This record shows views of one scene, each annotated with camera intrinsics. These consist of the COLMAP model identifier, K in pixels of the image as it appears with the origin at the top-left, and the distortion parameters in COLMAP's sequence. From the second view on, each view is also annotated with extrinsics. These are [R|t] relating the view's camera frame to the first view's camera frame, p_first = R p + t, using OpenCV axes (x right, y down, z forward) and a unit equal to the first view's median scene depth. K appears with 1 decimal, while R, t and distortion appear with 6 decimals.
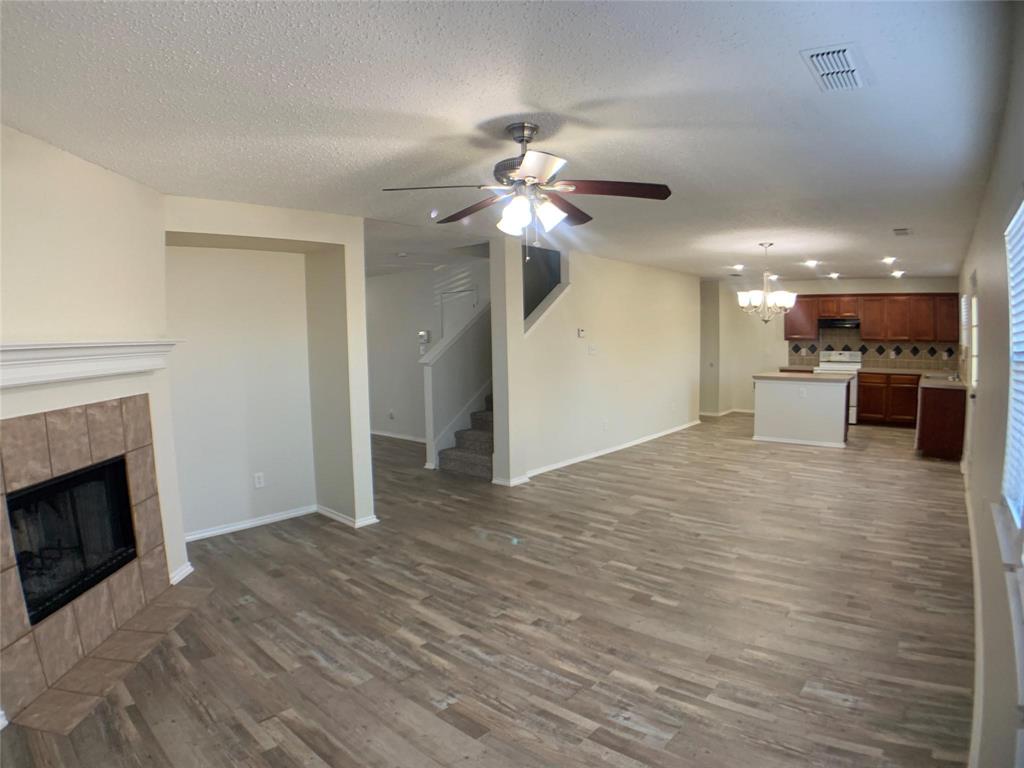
lens RADIAL K [[551.5, 0, 509.8], [0, 551.5, 382.2], [0, 0, 1]] dist [-0.106348, -0.001758]
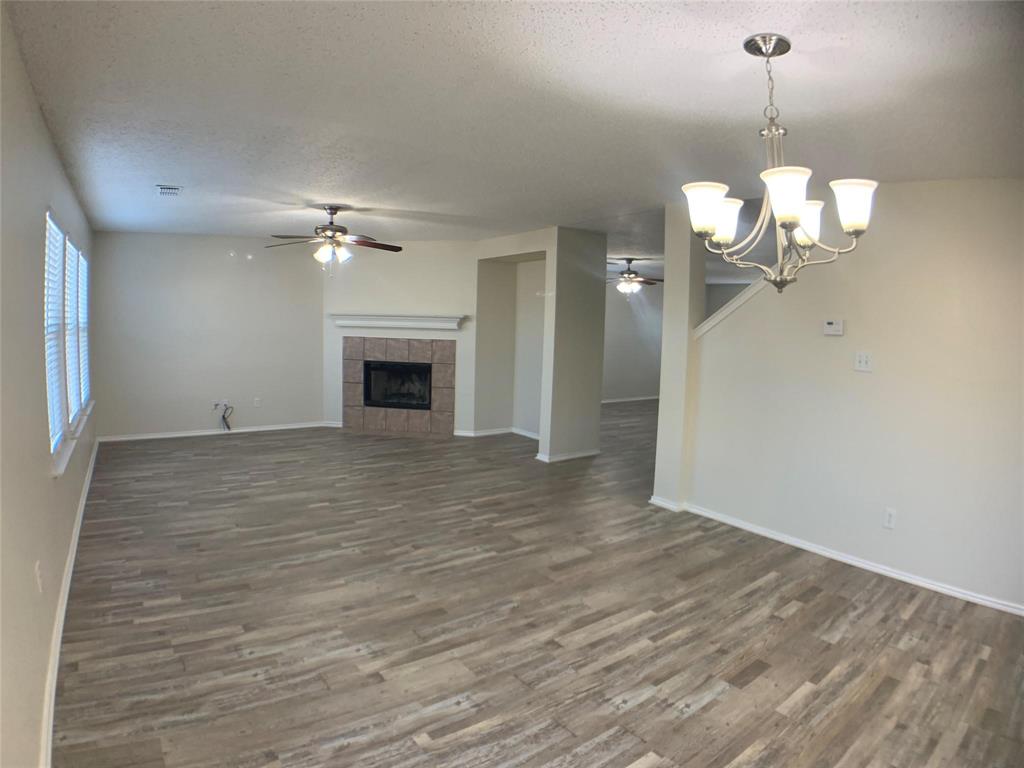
lens RADIAL K [[588.8, 0, 507.7], [0, 588.8, 382.0], [0, 0, 1]] dist [-0.074915, -0.004624]
pose [[-0.267683, 0.080091, -0.960172, 1.535973], [-0.104562, 0.988239, 0.111583, -0.098709], [0.957816, 0.130266, -0.256161, 1.799106]]
